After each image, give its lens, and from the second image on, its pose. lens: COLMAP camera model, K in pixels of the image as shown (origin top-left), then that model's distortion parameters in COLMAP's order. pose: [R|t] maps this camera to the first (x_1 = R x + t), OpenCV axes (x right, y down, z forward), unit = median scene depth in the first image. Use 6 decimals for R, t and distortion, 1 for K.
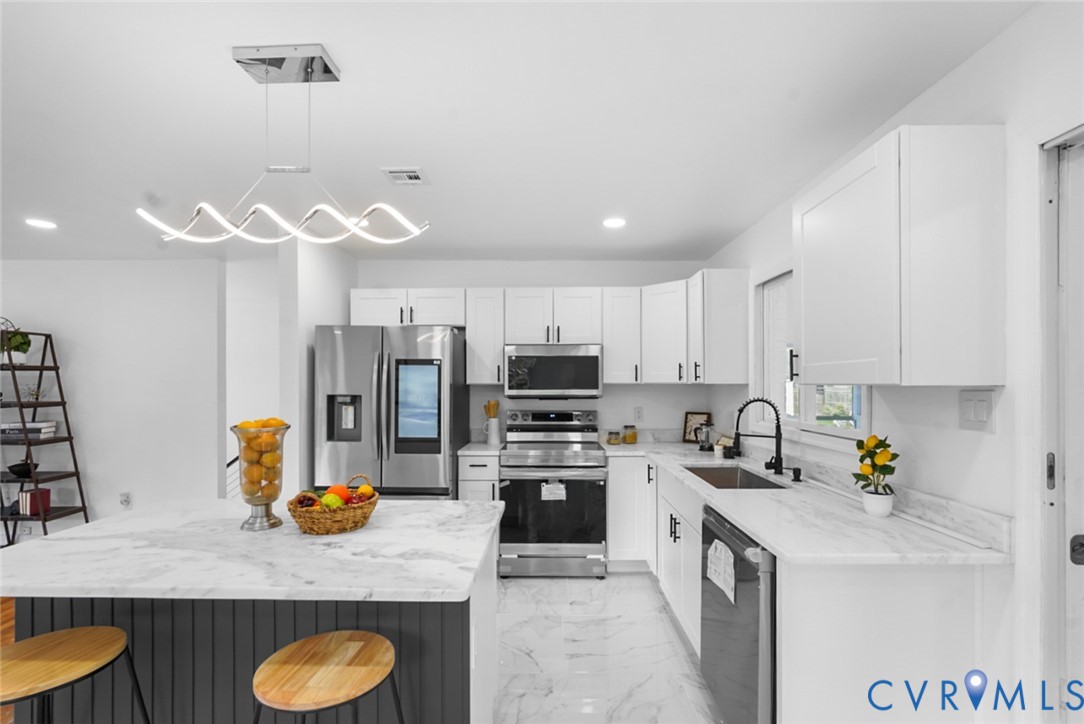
lens RADIAL K [[499.7, 0, 541.4], [0, 499.7, 384.1], [0, 0, 1]] dist [0.000871, 0.000415]
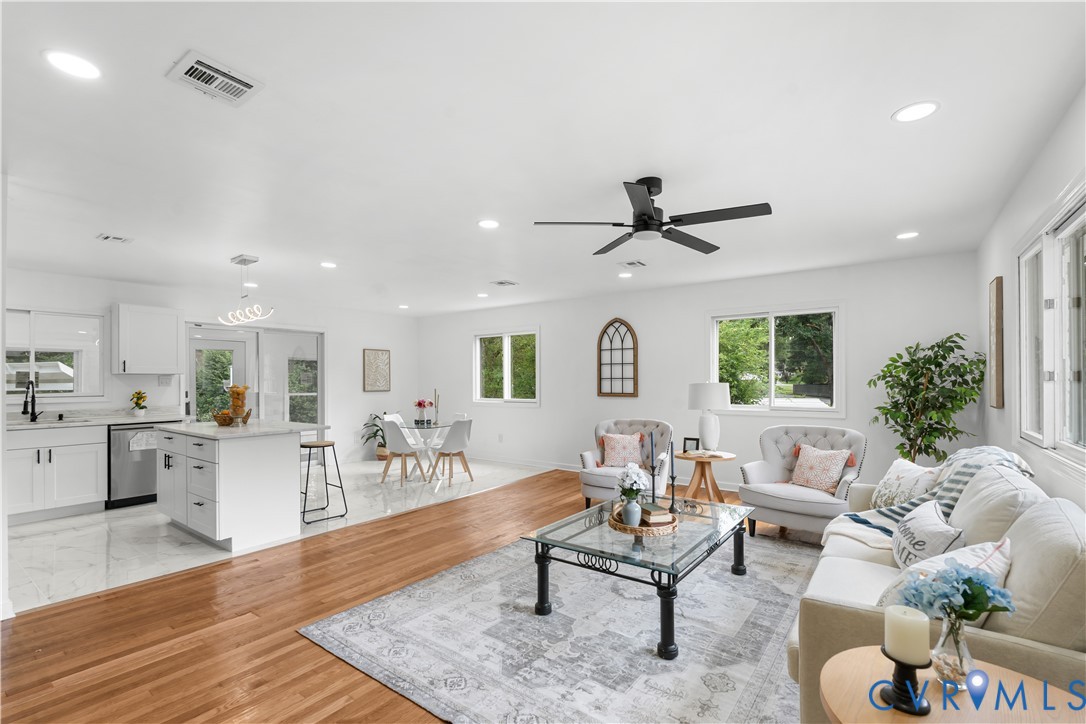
lens RADIAL K [[484.5, 0, 543.5], [0, 484.5, 376.8], [0, 0, 1]] dist [-0.004263, 0.000144]
pose [[-0.820157, 0.007057, 0.572095, -1.678535], [0.005077, 0.999974, -0.005057, 0.025501], [-0.572116, -0.001243, -0.820172, 1.106986]]
